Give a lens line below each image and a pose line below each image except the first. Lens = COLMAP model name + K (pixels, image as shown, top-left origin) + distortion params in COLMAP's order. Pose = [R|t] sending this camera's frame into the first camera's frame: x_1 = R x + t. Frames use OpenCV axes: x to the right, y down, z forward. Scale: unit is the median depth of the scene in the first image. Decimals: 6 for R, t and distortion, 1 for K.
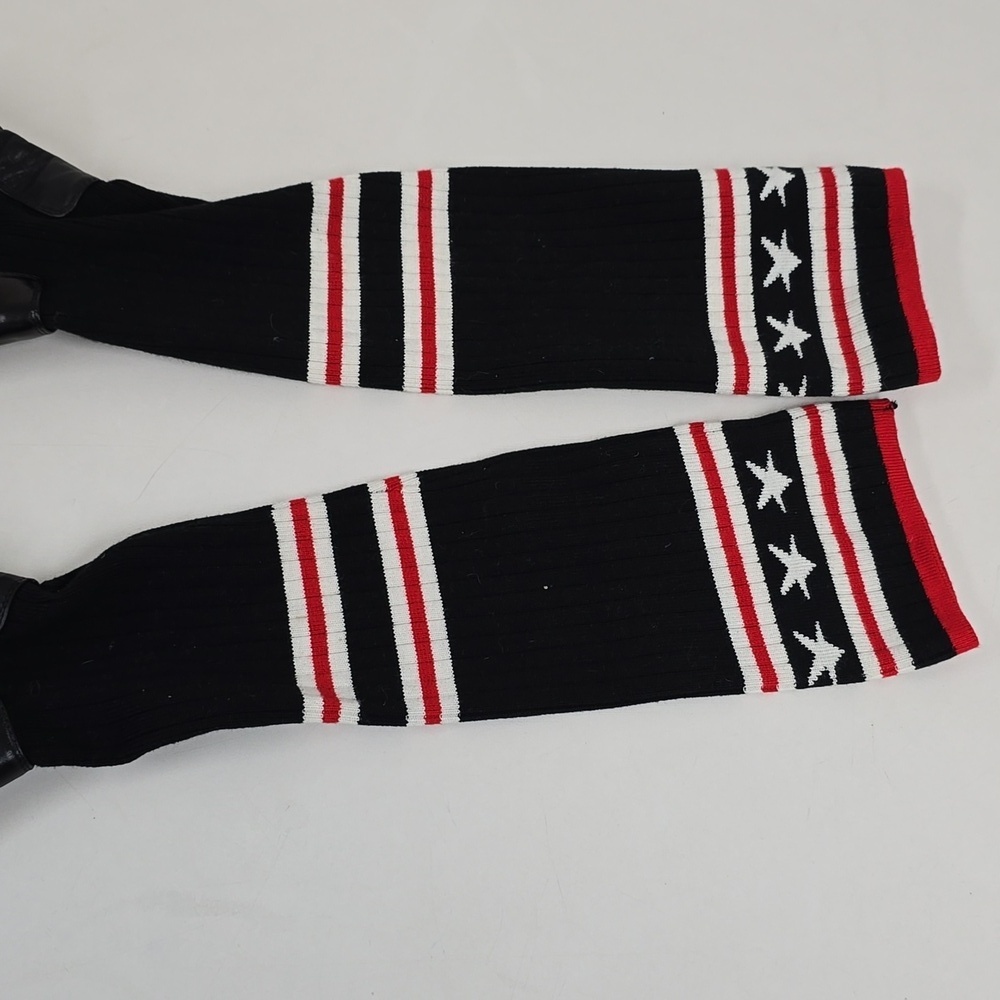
lens RADIAL K [[1446.0, 0, 501.4], [0, 1446.0, 519.3], [0, 0, 1]] dist [0.339636, -1.367530]
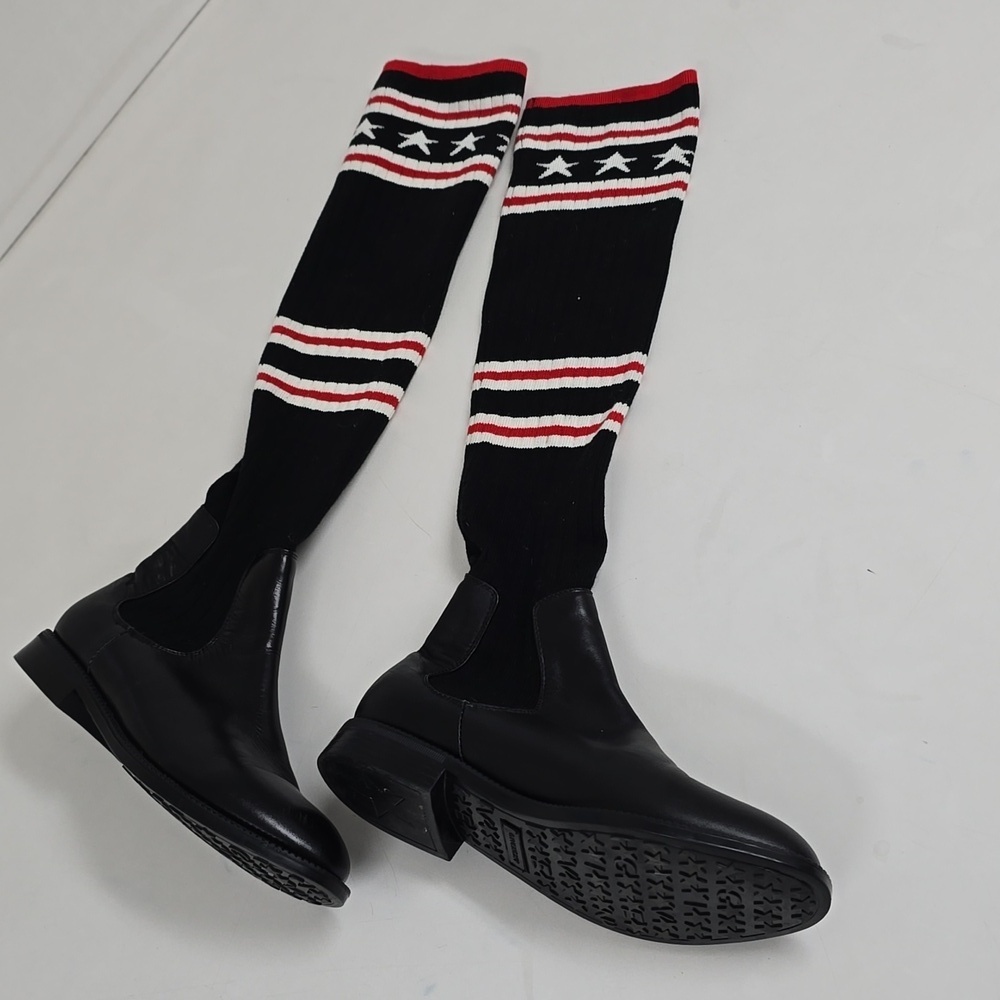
lens RADIAL K [[1446.0, 0, 501.4], [0, 1446.0, 519.3], [0, 0, 1]] dist [0.339636, -1.367530]
pose [[0.325544, -0.893571, 0.309115, -0.629574], [0.943892, 0.326340, -0.050693, 0.116261], [-0.055578, 0.308274, 0.949673, -0.341120]]
